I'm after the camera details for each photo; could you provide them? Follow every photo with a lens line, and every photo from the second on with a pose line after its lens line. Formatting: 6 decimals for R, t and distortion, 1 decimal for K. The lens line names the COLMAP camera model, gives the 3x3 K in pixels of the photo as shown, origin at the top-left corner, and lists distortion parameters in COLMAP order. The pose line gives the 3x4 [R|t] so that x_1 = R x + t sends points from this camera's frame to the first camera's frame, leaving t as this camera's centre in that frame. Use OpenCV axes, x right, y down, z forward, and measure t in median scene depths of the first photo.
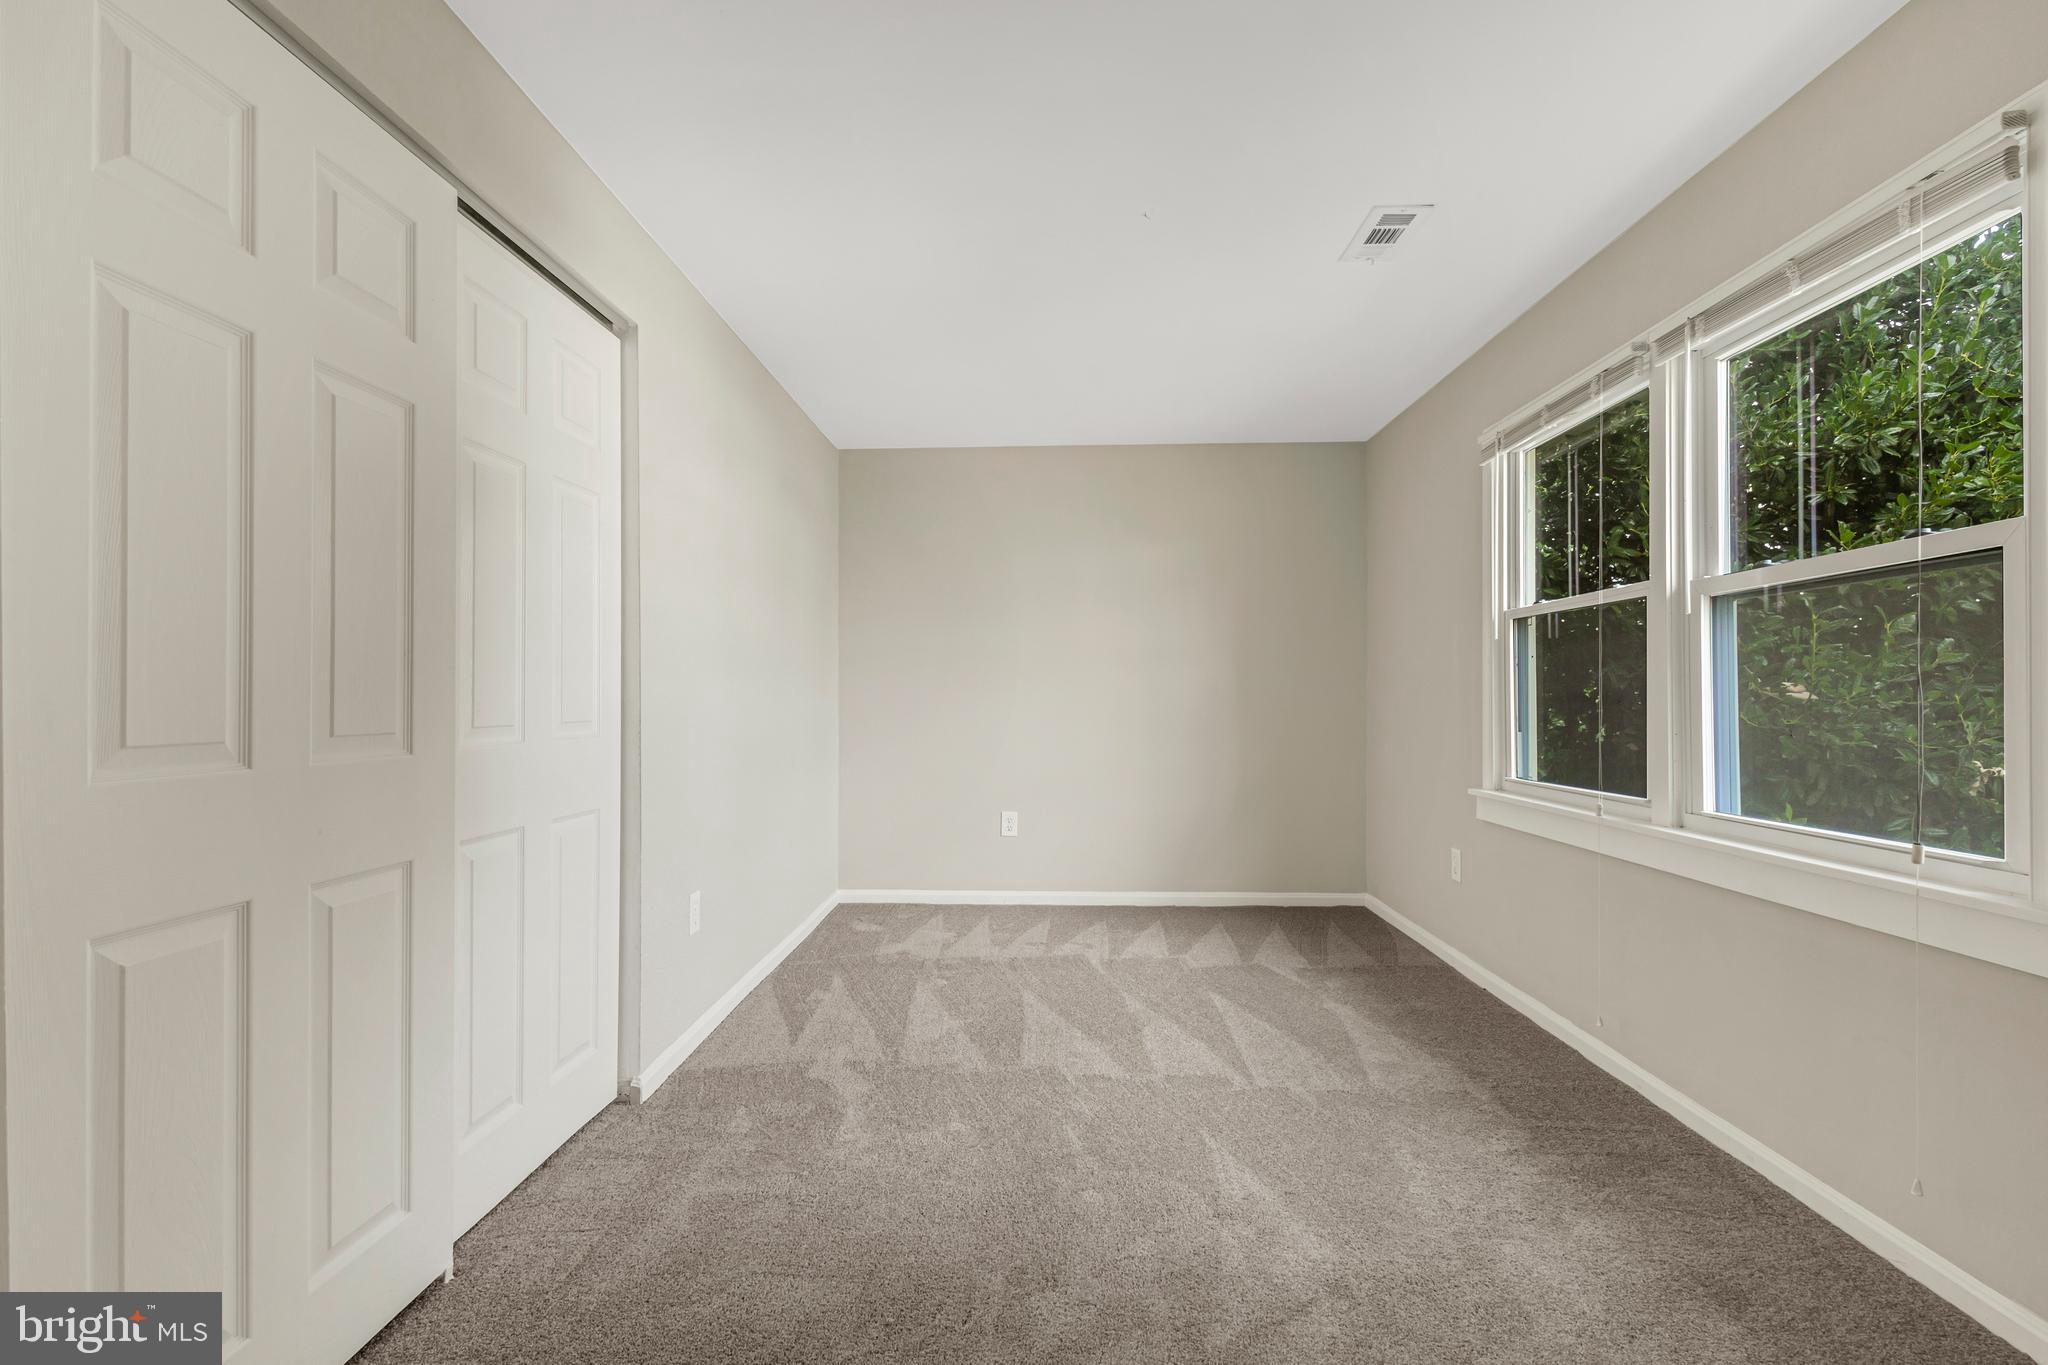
lens RADIAL K [[982.7, 0, 957.6], [0, 982.7, 690.5], [0, 0, 1]] dist [0.009930, -0.003593]
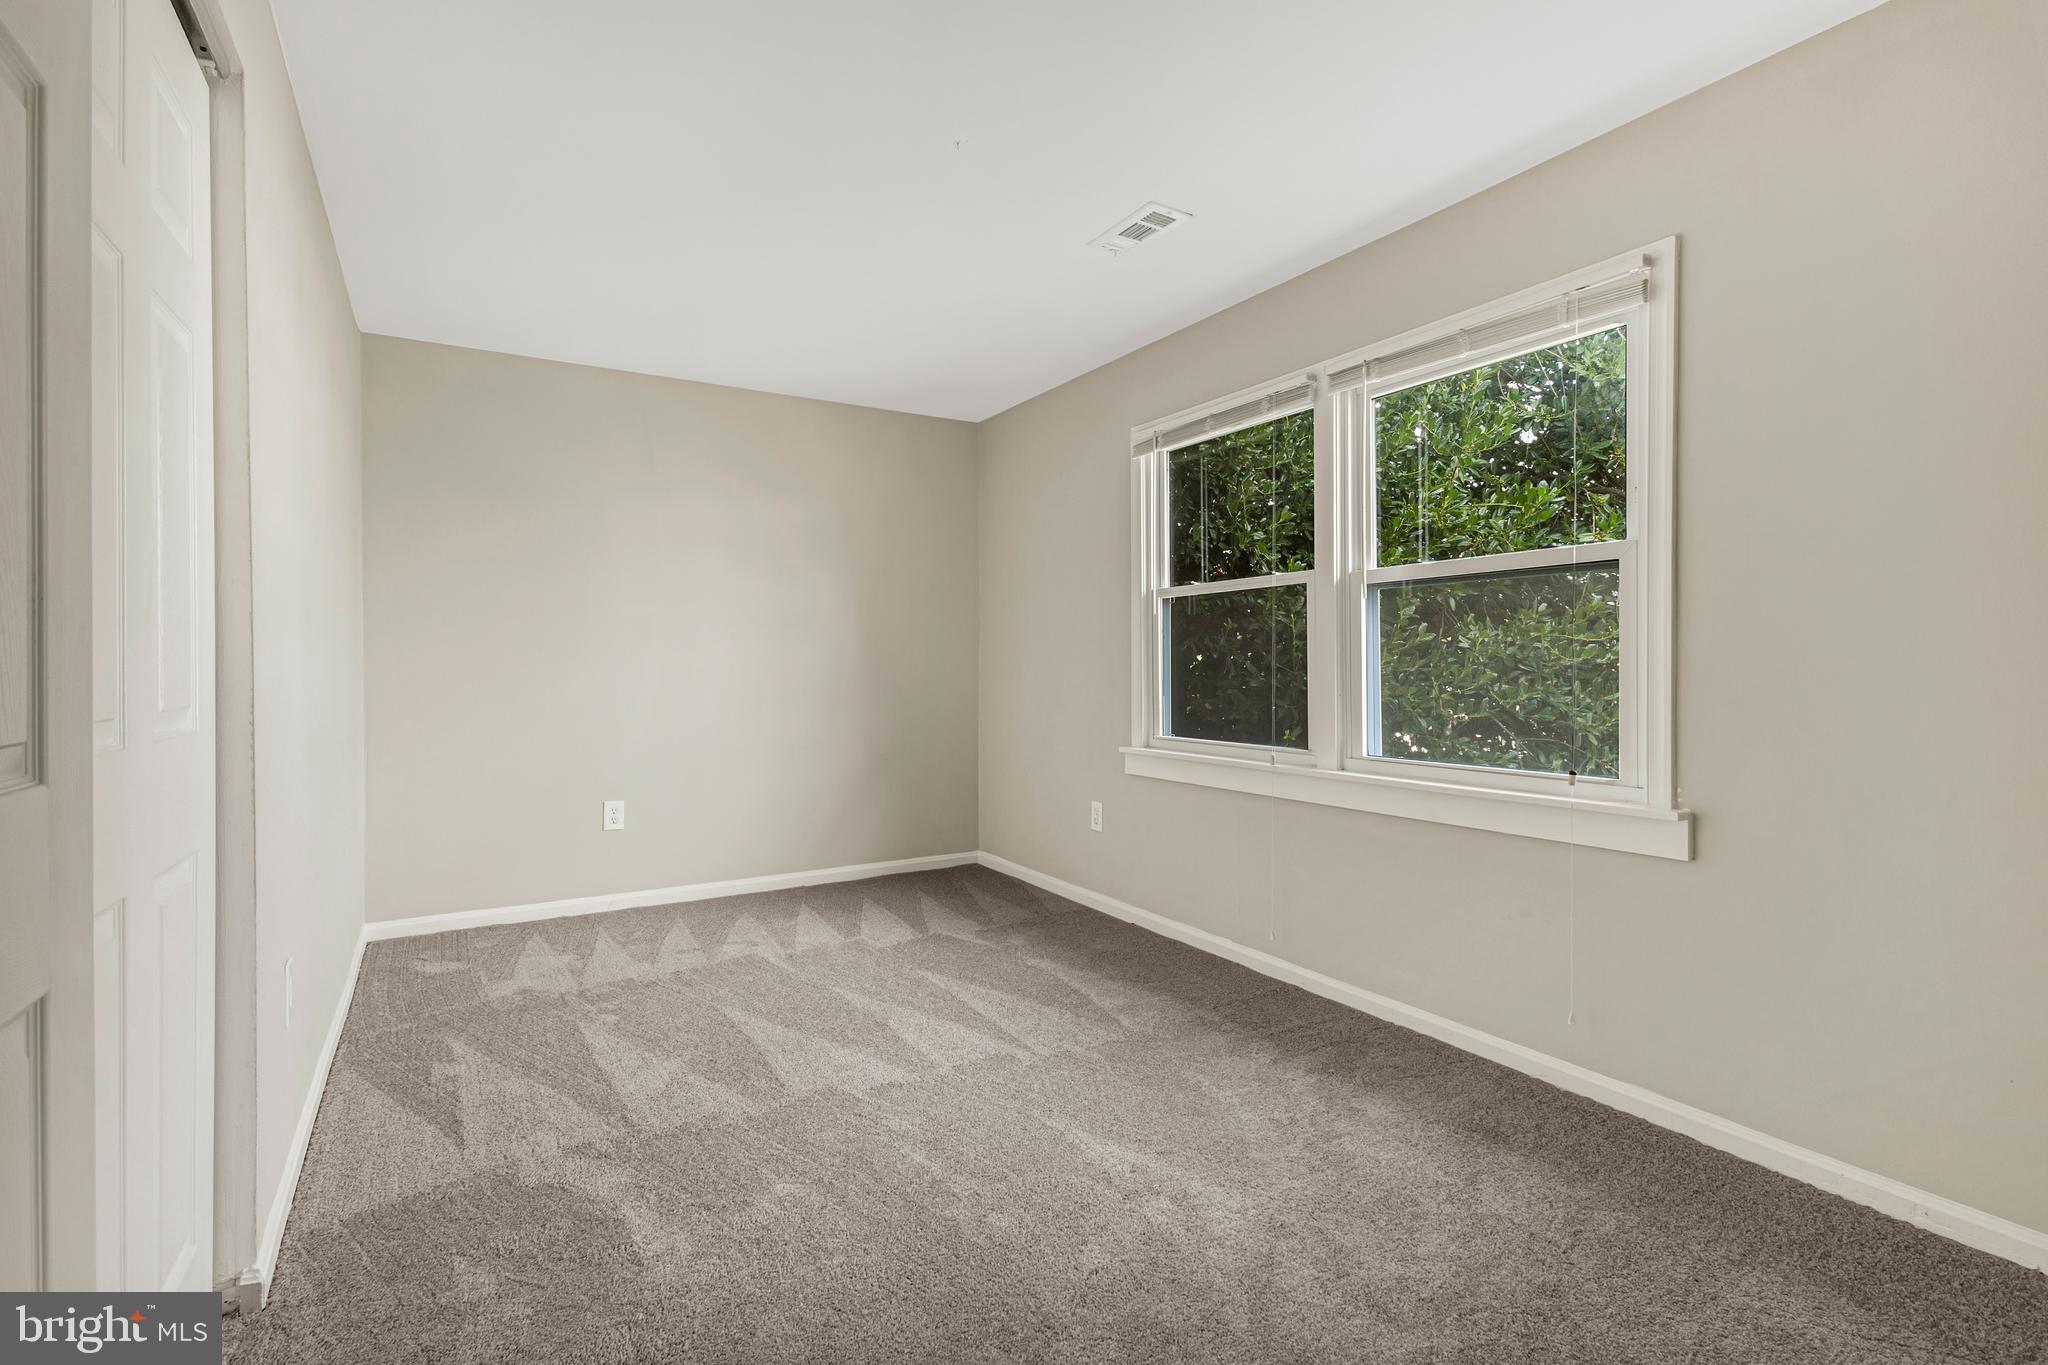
lens RADIAL K [[982.7, 0, 1021.7], [0, 982.7, 671.7], [0, 0, 1]] dist [0.009930, -0.003593]
pose [[0.817259, -0.004798, 0.576251, -0.262011], [-0.002739, 0.999922, 0.012210, 0.000537], [-0.576265, -0.011557, 0.817182, 0.184493]]
